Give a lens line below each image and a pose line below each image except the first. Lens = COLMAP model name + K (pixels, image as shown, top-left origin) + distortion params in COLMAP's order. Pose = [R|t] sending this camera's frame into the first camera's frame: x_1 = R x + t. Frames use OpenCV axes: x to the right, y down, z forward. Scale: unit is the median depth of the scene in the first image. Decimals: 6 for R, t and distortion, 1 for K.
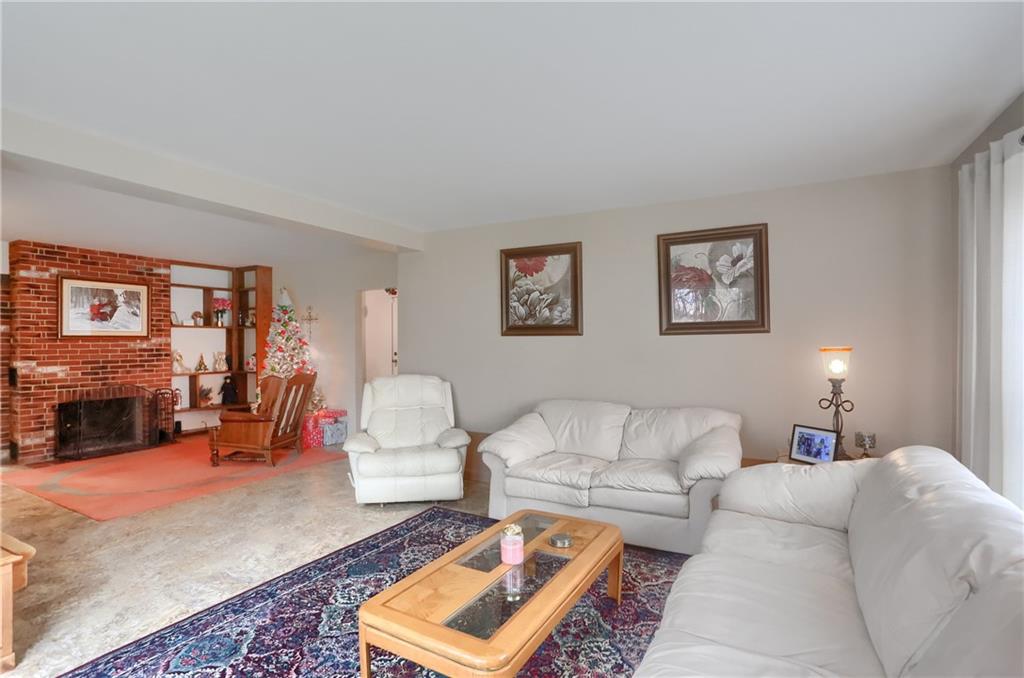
lens RADIAL K [[515.4, 0, 487.6], [0, 515.4, 332.8], [0, 0, 1]] dist [-0.003466, 0.016360]
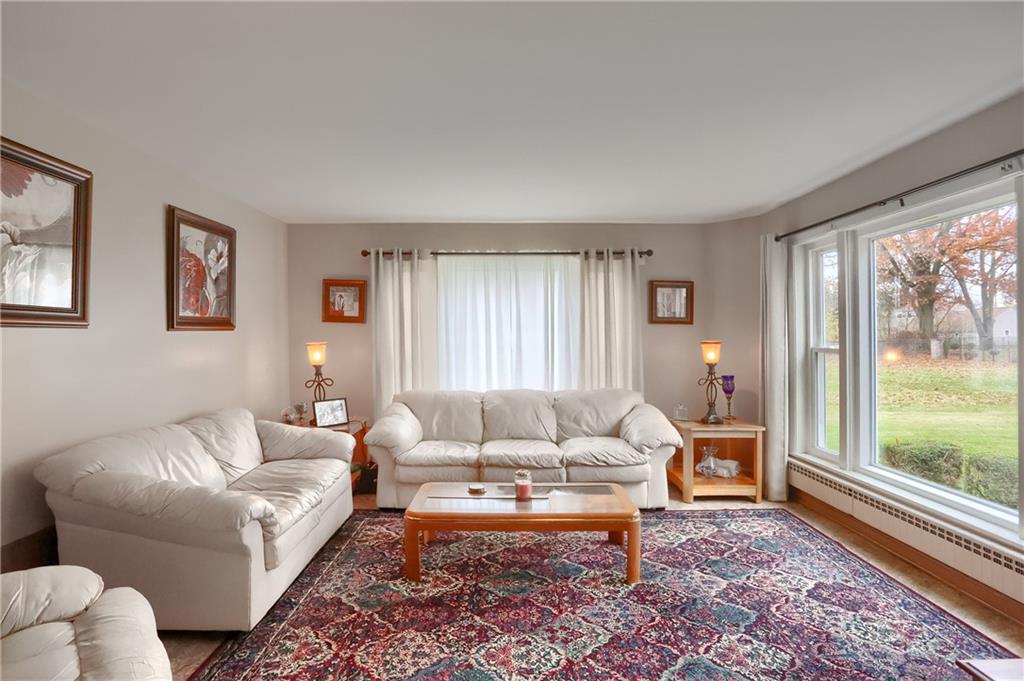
lens RADIAL K [[503.0, 0, 499.9], [0, 503.0, 338.9], [0, 0, 1]] dist [-0.062620, 0.027967]
pose [[-0.507180, -0.006738, 0.861814, -0.630513], [-0.011997, 0.999928, 0.000758, 0.011425], [-0.861757, -0.009955, -0.507224, 1.026377]]
